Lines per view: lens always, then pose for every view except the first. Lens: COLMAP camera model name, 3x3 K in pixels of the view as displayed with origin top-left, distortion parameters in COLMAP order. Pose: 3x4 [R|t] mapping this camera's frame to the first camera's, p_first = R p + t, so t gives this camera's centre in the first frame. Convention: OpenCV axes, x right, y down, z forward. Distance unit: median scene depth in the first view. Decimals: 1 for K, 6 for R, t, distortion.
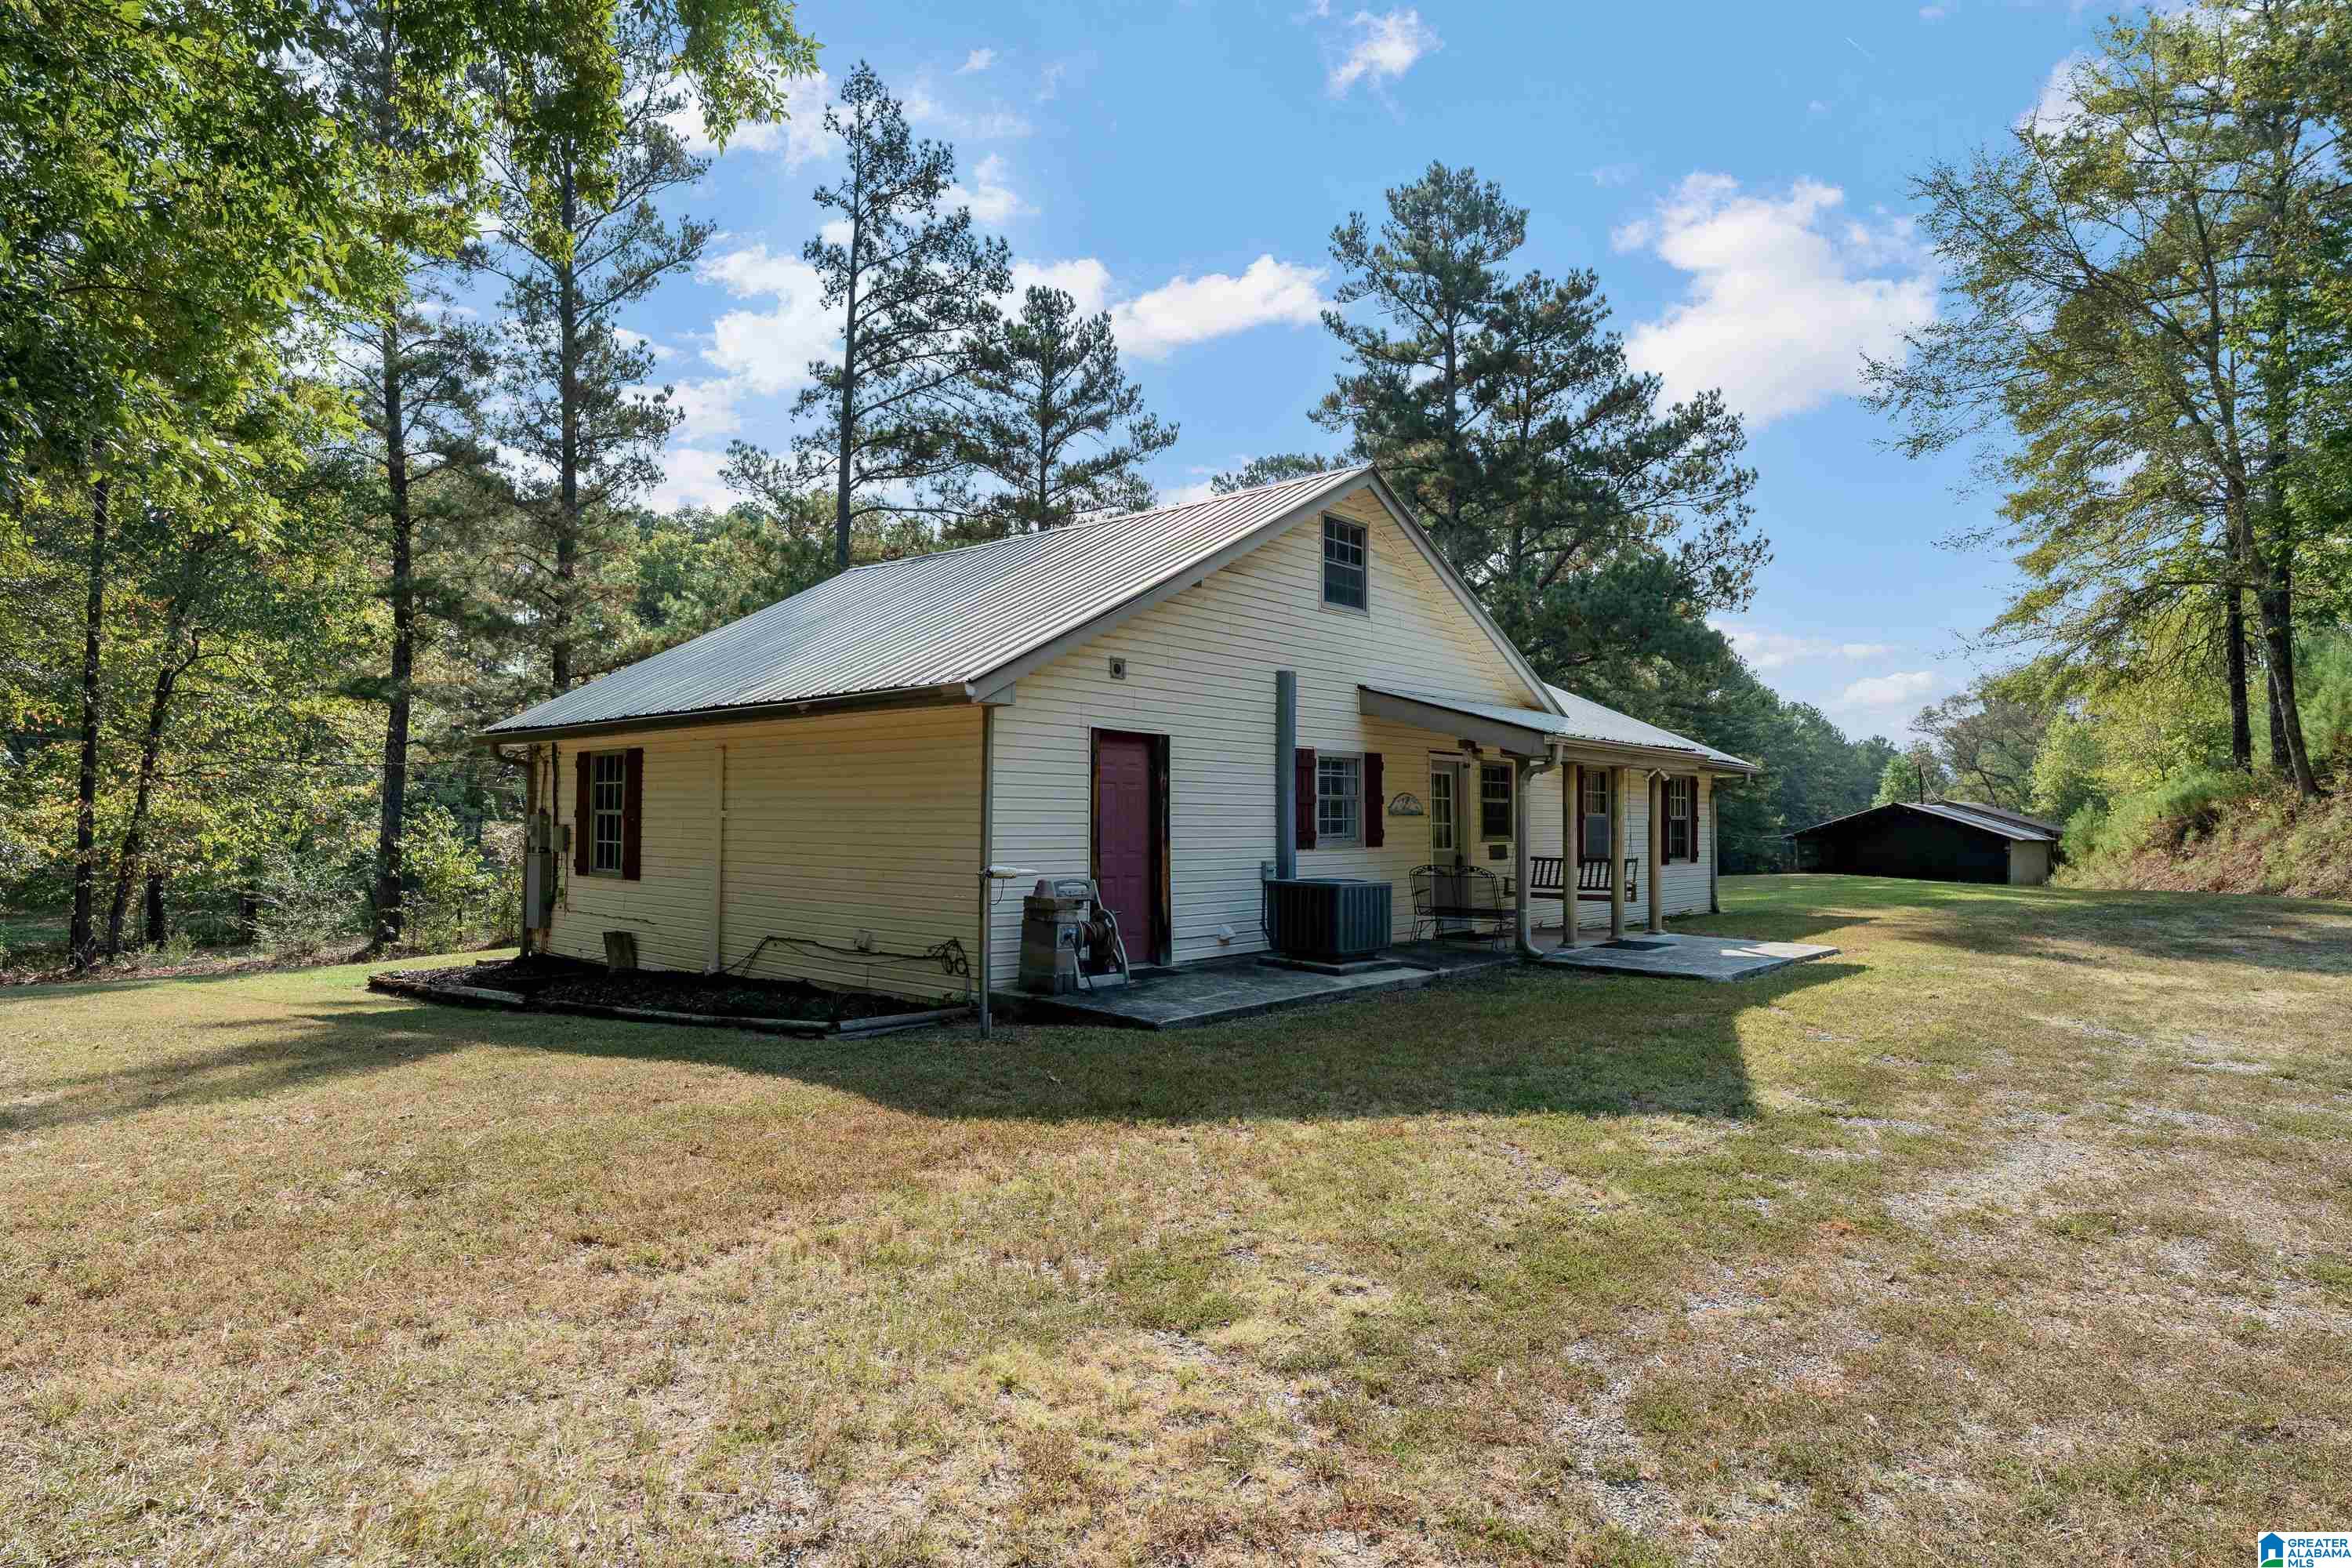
lens RADIAL K [[1280.6, 0, 1175.6], [0, 1280.6, 797.5], [0, 0, 1]] dist [0.002139, 0.000136]
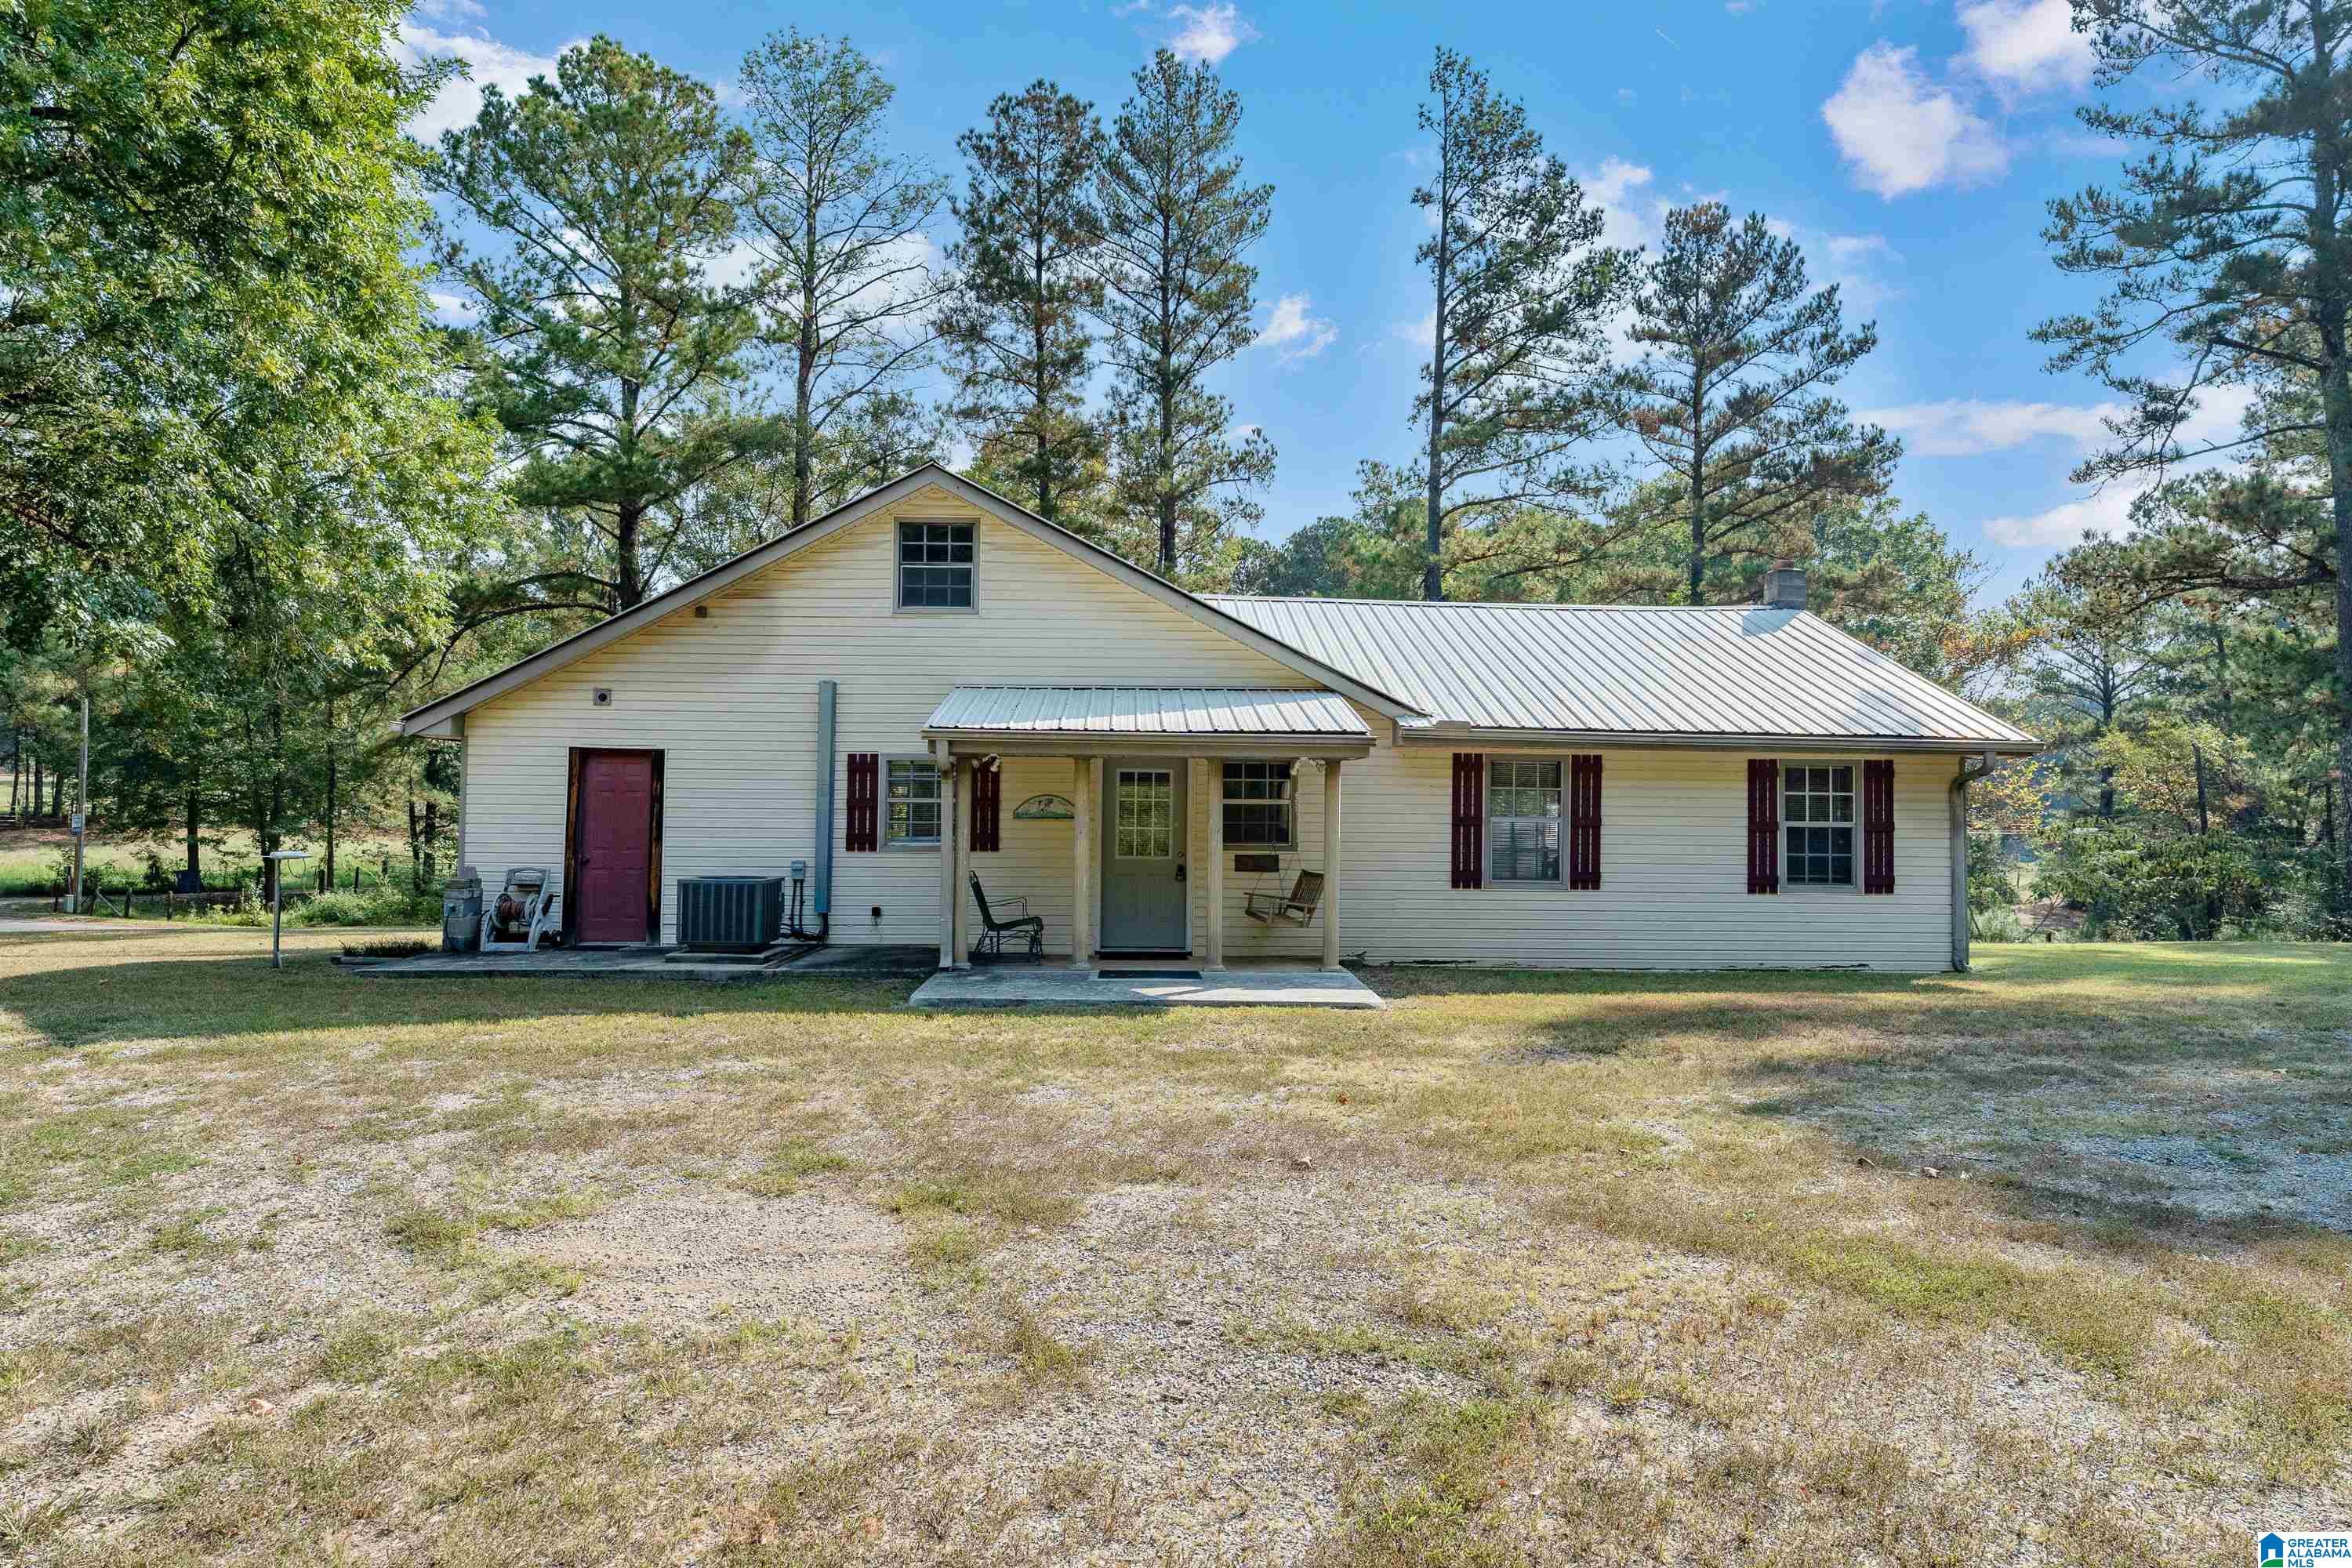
lens RADIAL K [[1377.7, 0, 1176.9], [0, 1377.7, 785.0], [0, 0, 1]] dist [-0.005096, -0.000406]
pose [[0.691543, -0.023820, -0.721942, 1.026974], [0.010514, 0.999682, -0.022912, 0.014731], [0.722259, 0.008254, 0.691574, 0.398188]]
